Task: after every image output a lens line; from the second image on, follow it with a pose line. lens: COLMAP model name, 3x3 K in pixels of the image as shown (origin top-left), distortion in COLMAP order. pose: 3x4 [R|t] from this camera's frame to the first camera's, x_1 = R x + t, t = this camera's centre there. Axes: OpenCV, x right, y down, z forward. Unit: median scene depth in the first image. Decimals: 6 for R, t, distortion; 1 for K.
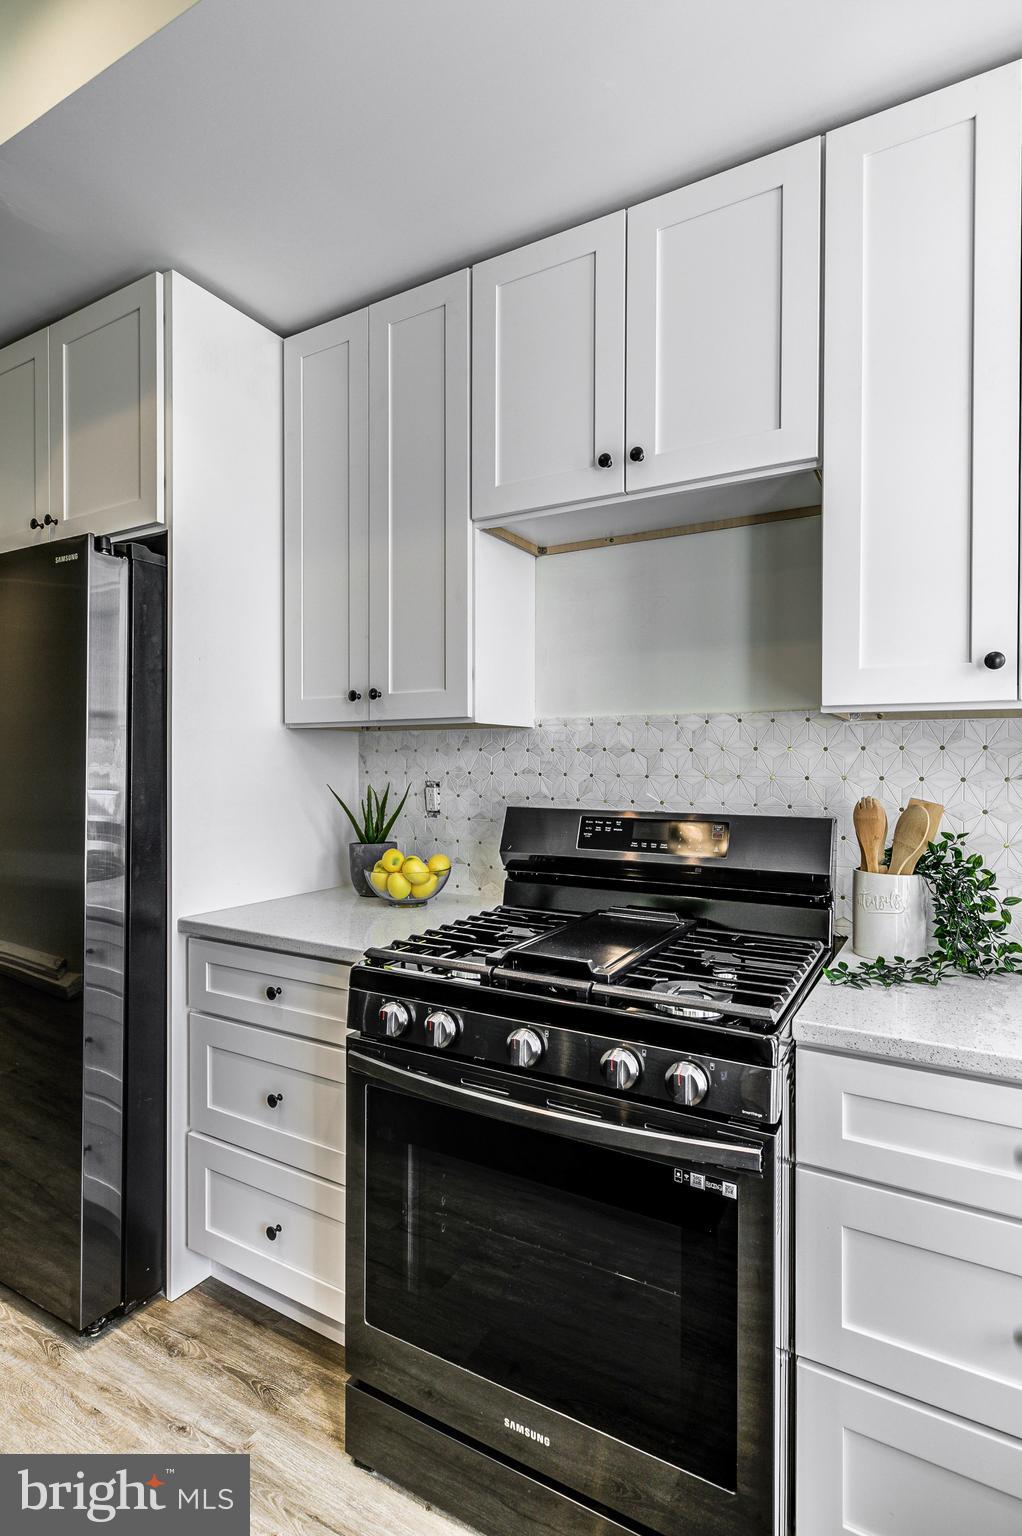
lens RADIAL K [[778.1, 0, 511.0], [0, 778.1, 768.0], [0, 0, 1]] dist [0.001822, -0.000290]
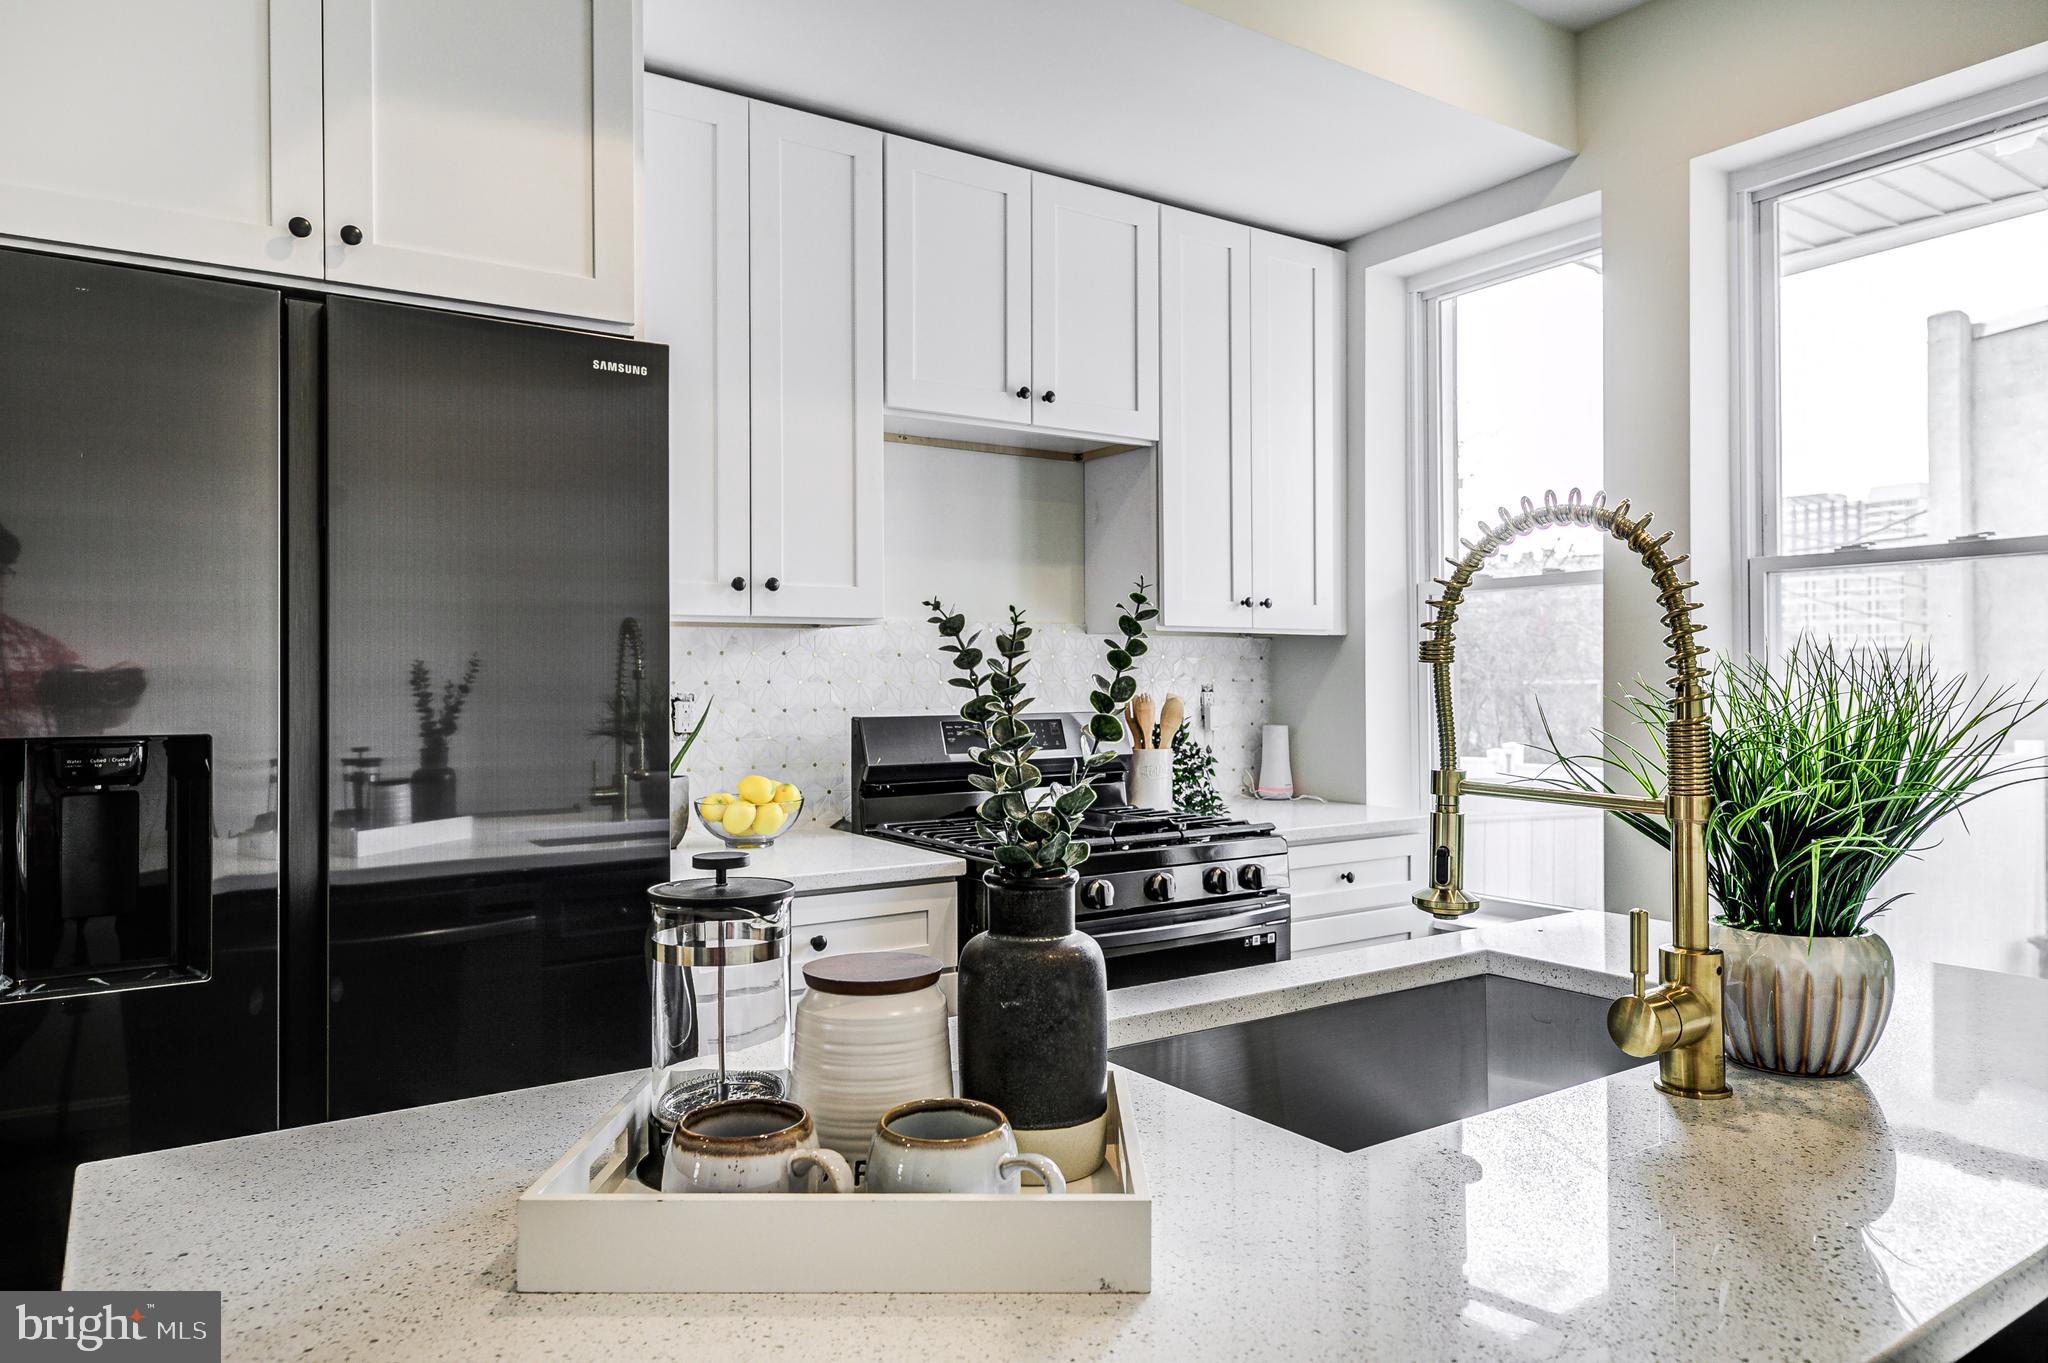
lens RADIAL K [[1320.9, 0, 1030.9], [0, 1320.9, 674.6], [0, 0, 1]] dist [0.000592, 0.000812]
pose [[0.442763, -0.002961, 0.896634, -1.386940], [0.014573, 0.999886, -0.003895, 0.010168], [-0.896520, 0.014791, 0.442756, 0.156434]]
